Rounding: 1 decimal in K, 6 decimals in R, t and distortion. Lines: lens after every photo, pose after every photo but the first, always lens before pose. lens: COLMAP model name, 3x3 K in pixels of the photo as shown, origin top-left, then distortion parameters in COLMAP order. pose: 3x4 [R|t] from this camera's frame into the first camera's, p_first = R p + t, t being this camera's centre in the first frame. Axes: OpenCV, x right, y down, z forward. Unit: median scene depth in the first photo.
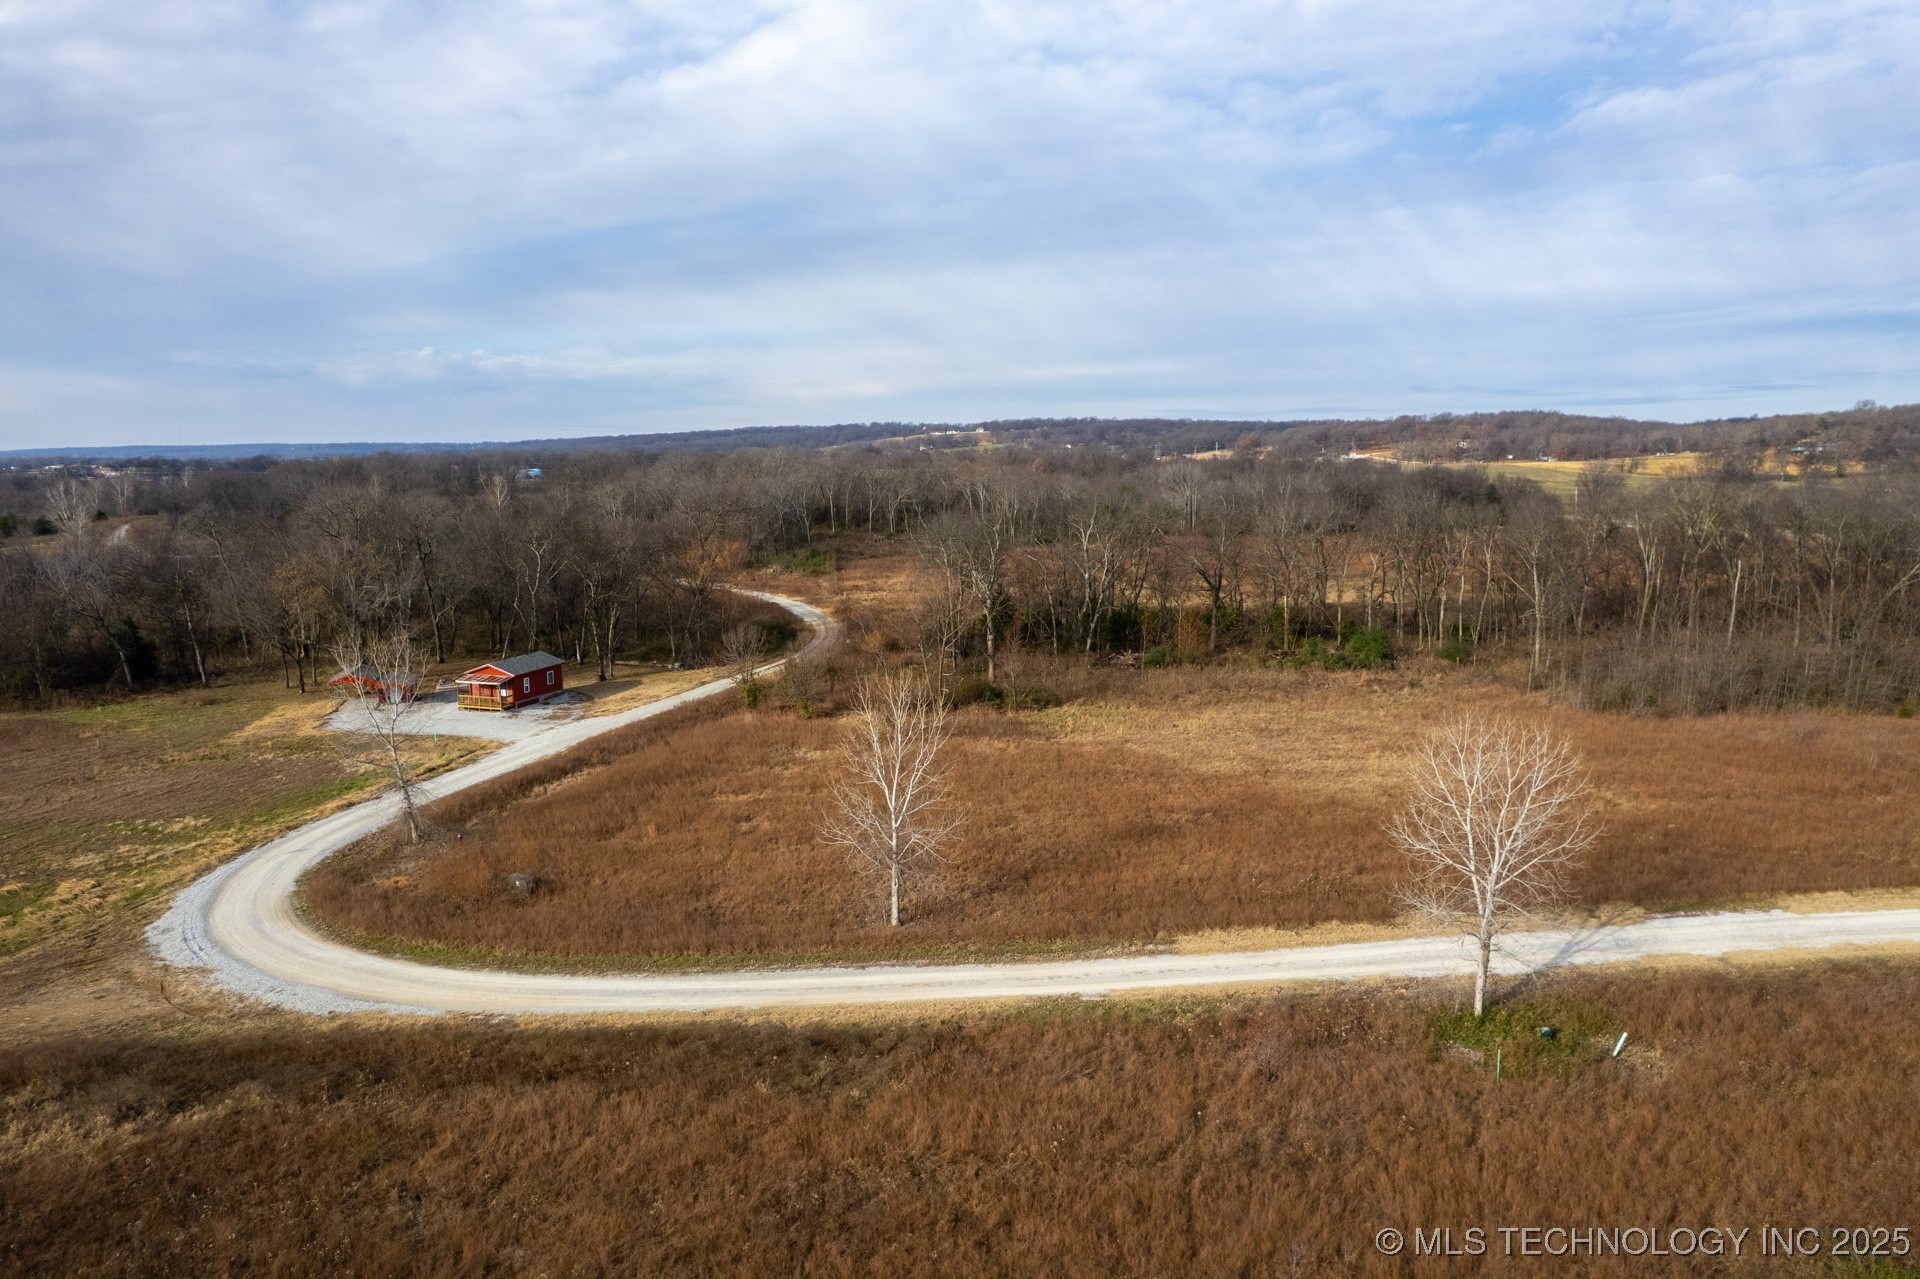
lens RADIAL K [[1258.9, 0, 947.9], [0, 1258.9, 630.8], [0, 0, 1]] dist [-0.077356, 0.068059]
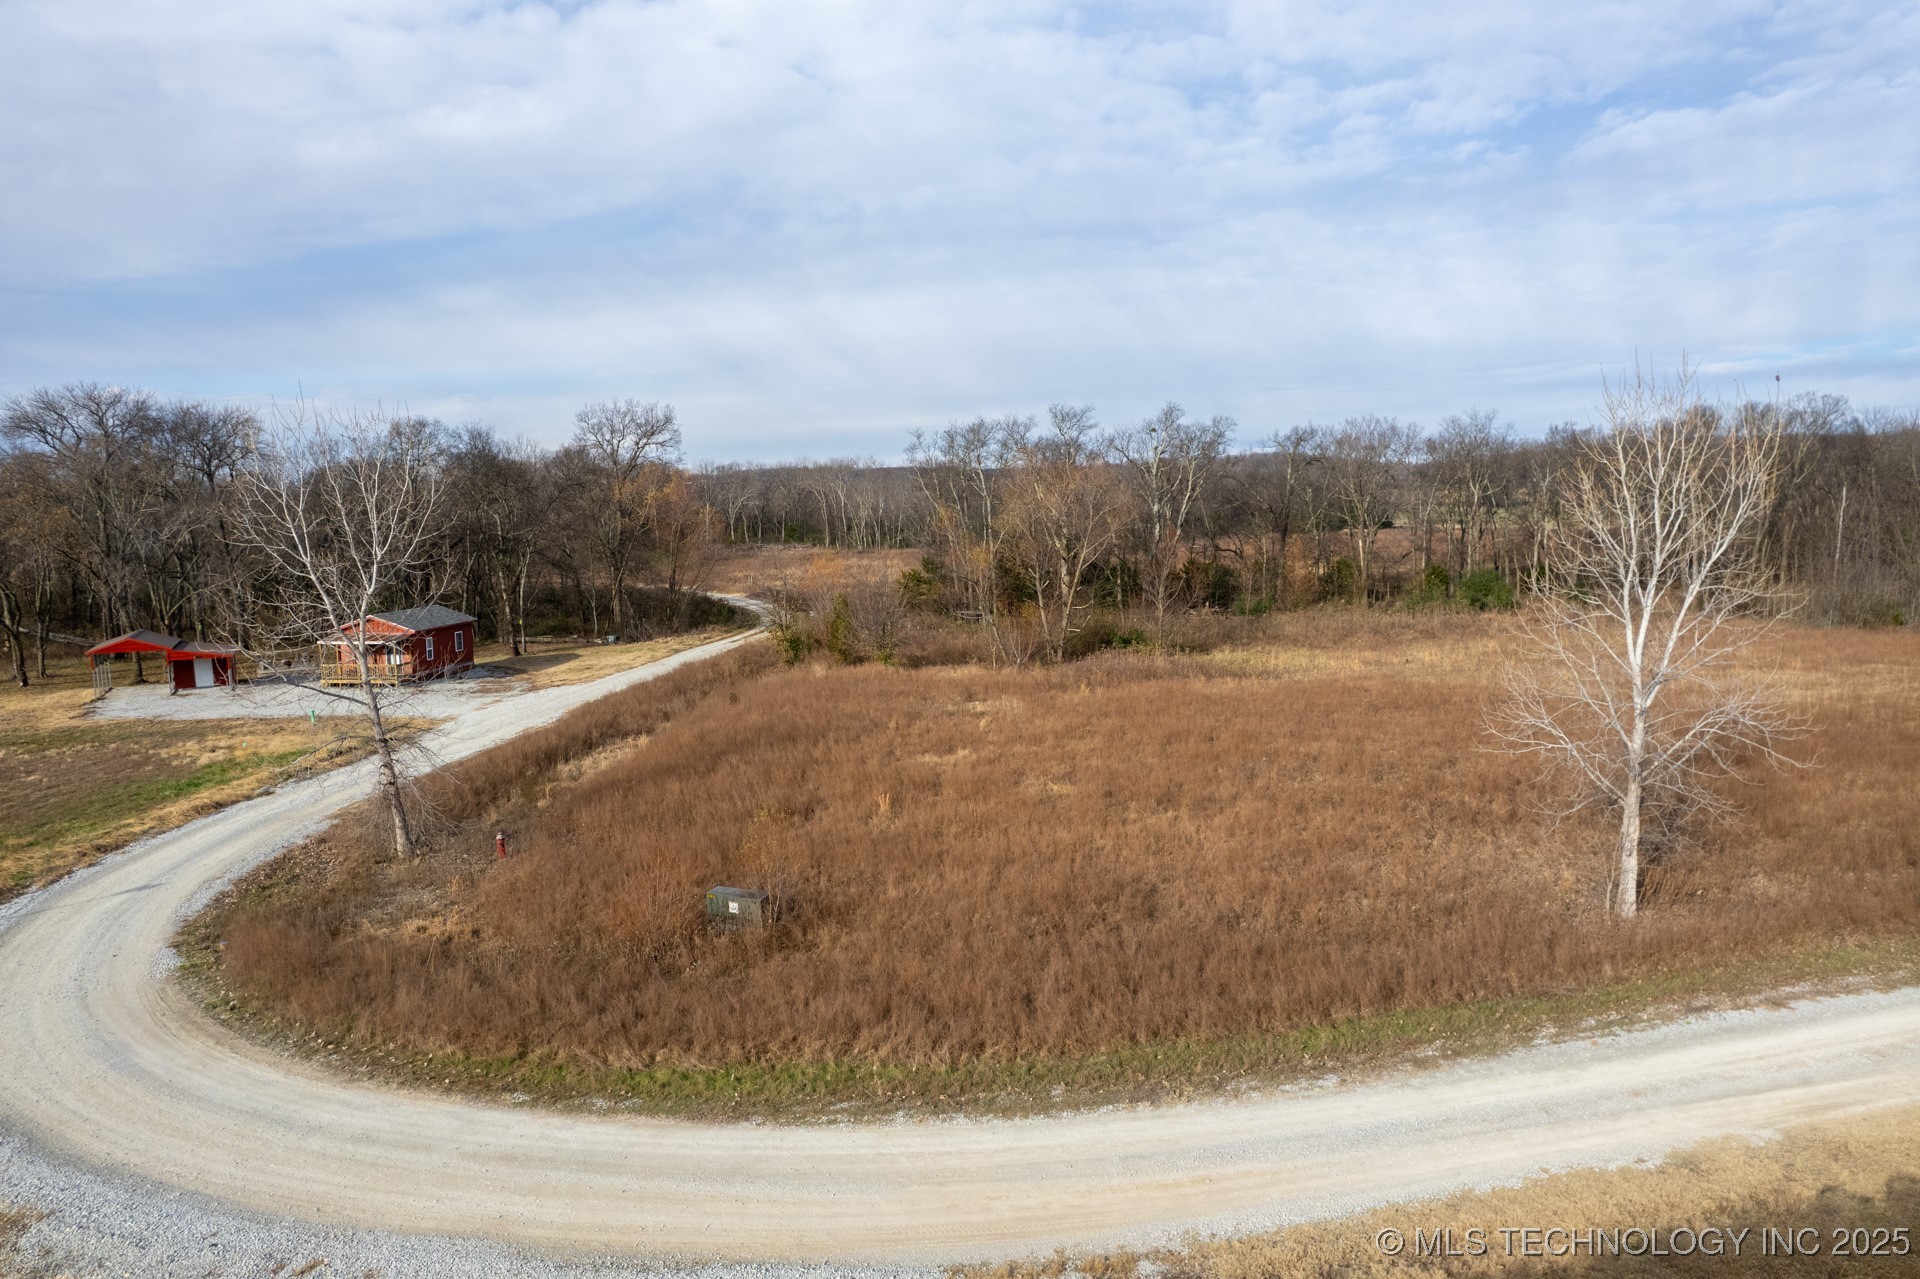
lens RADIAL K [[1258.9, 0, 950.7], [0, 1258.9, 643.2], [0, 0, 1]] dist [-0.077356, 0.068059]
pose [[0.976901, -0.028647, 0.211761, -0.215392], [0.037151, 0.998651, -0.036289, 0.075816], [-0.210436, 0.043318, 0.976647, 0.322112]]
